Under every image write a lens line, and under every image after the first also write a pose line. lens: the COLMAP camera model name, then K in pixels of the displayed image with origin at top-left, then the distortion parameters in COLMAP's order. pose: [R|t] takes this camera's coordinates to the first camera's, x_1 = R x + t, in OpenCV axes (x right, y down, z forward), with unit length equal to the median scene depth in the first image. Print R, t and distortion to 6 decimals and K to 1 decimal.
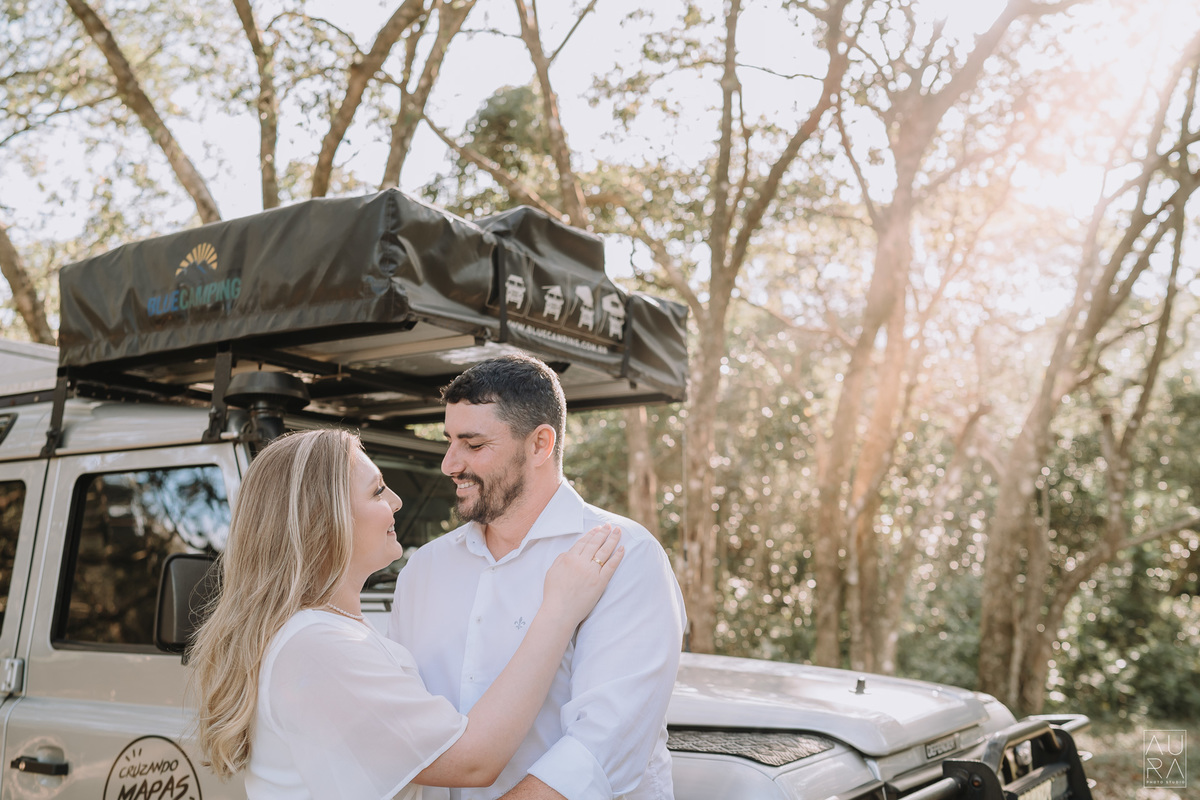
lens RADIAL K [[1217.2, 0, 600.0], [0, 1217.2, 400.0], [0, 0, 1]] dist [-0.000778, -0.012633]
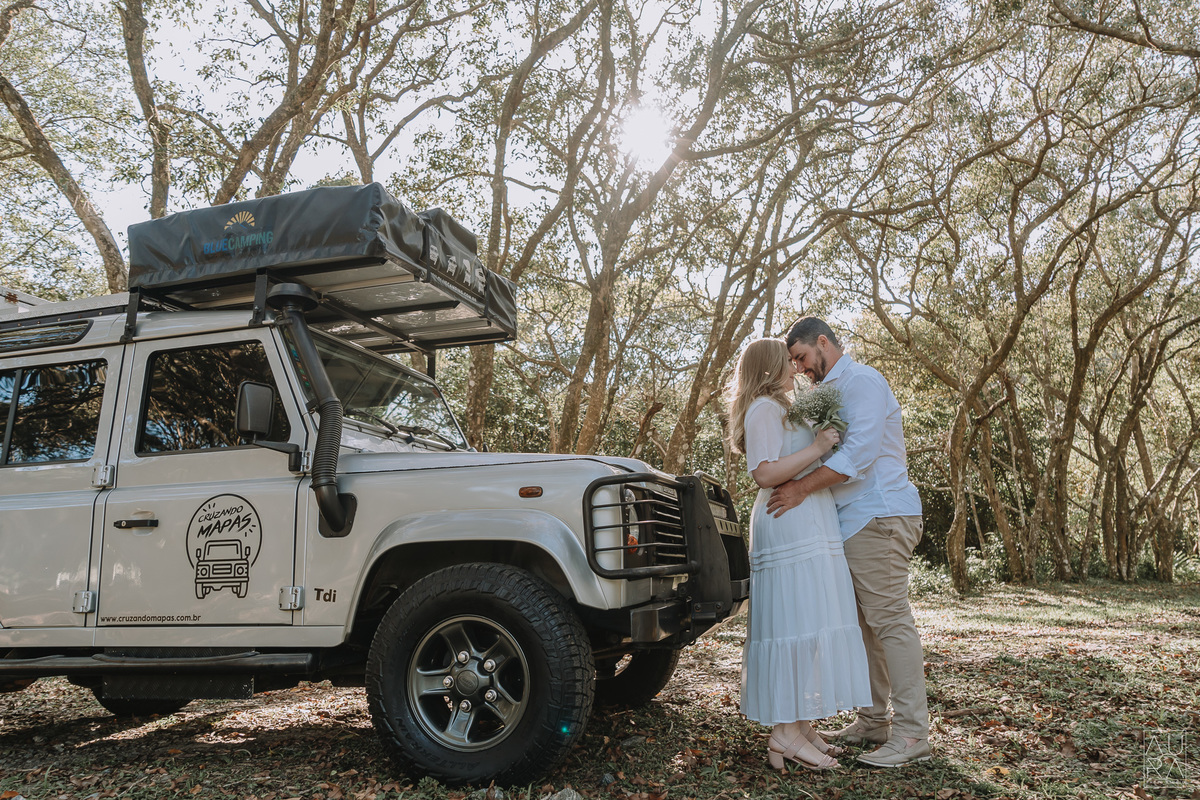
lens RADIAL K [[867.7, 0, 627.4], [0, 867.7, 444.7], [0, 0, 1]] dist [-0.005302, -0.002633]
pose [[0.959130, 0.008694, 0.282831, -0.150450], [-0.012375, 0.999860, 0.011229, 0.164535], [-0.282694, -0.014270, 0.959104, -0.275784]]
